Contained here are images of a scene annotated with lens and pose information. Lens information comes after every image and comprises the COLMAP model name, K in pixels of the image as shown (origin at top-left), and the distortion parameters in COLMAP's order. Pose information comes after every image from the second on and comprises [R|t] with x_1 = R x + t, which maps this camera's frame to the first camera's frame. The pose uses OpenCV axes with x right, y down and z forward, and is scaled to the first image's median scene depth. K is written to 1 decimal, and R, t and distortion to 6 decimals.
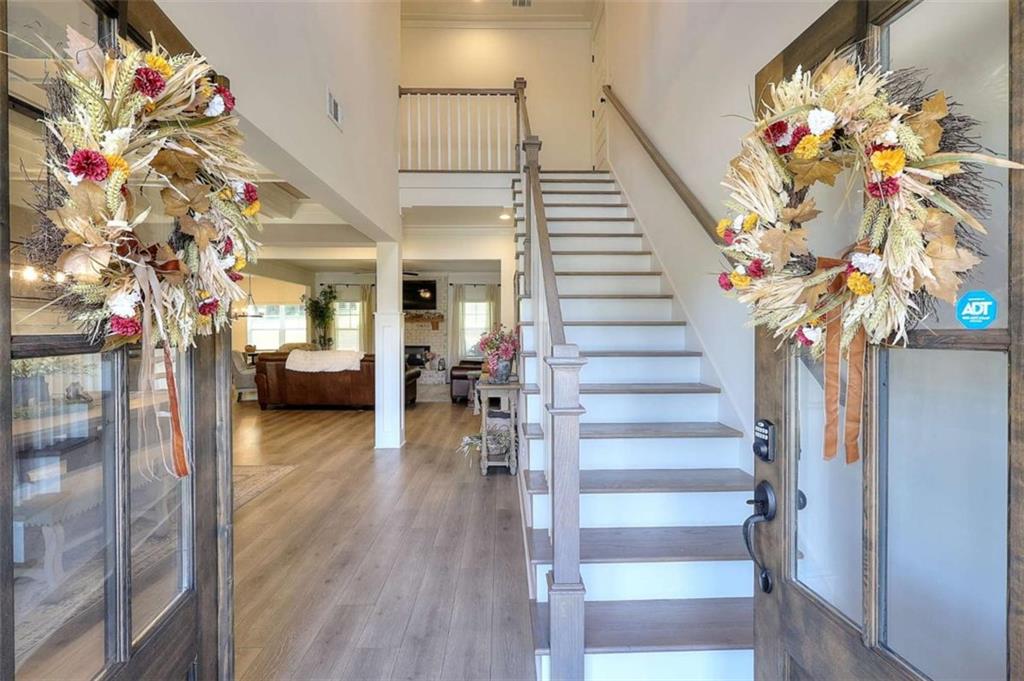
lens RADIAL K [[471.3, 0, 515.7], [0, 471.3, 336.7], [0, 0, 1]] dist [-0.001430, 0.002118]
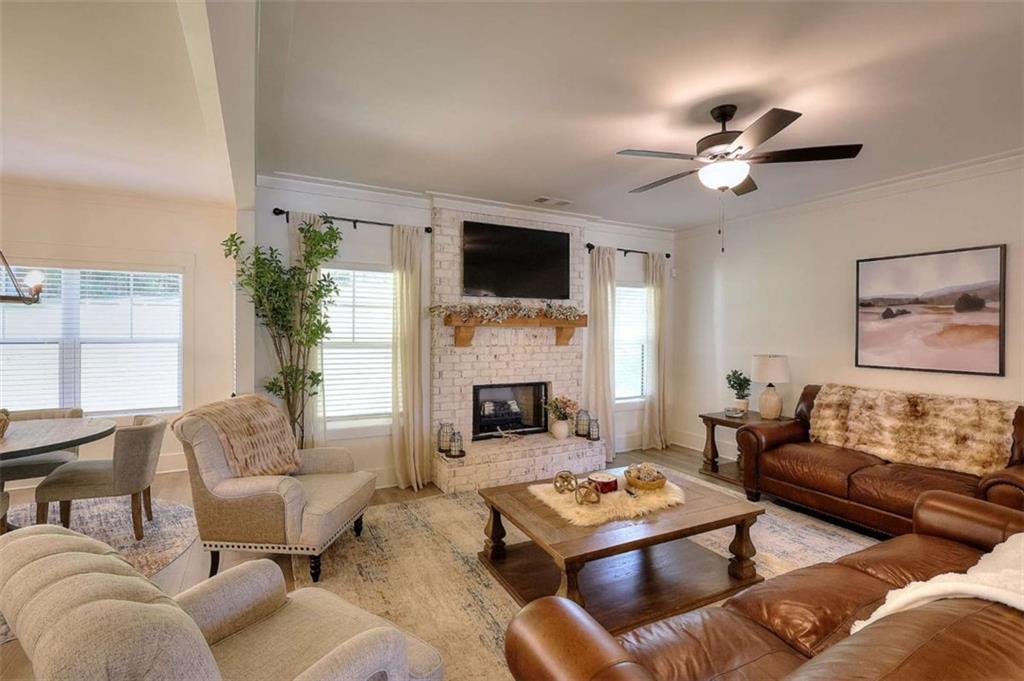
lens RADIAL K [[471.3, 0, 517.7], [0, 471.3, 336.5], [0, 0, 1]] dist [-0.001430, 0.002118]
pose [[0.894398, -0.003007, 0.447261, -0.408388], [0.008132, 0.999921, -0.009539, -0.018644], [-0.447198, 0.012169, 0.894352, 0.623232]]
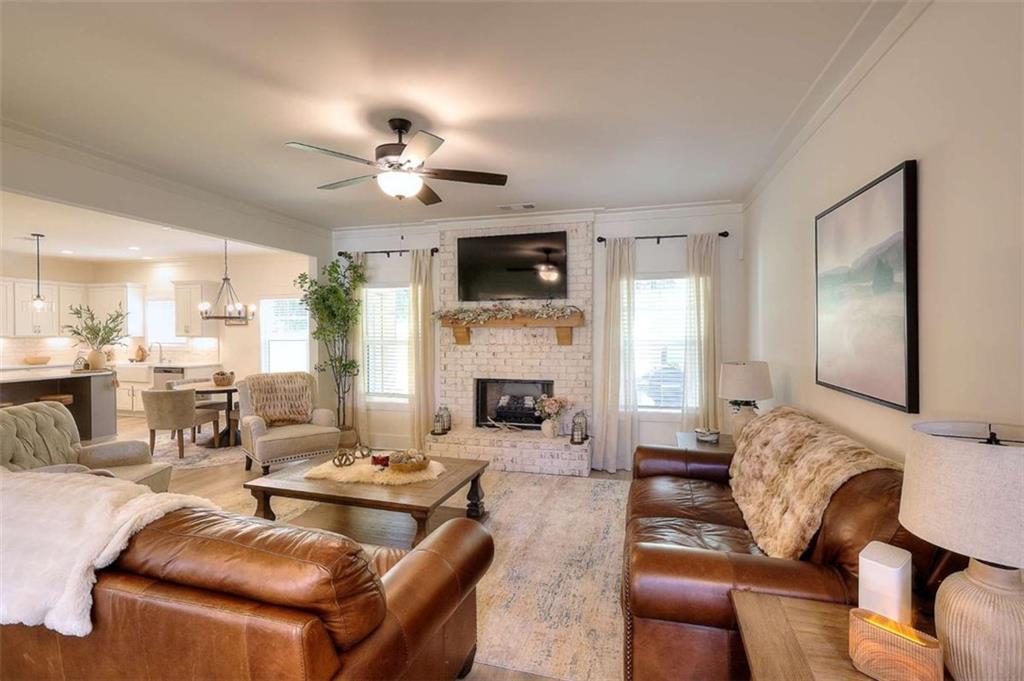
lens RADIAL K [[471.3, 0, 516.1], [0, 471.3, 340.8], [0, 0, 1]] dist [-0.001430, 0.002118]
pose [[0.959267, 0.000906, -0.282500, -0.090495], [-0.001649, 0.999996, -0.002393, -0.017162], [0.282497, 0.002761, 0.959264, 0.566072]]
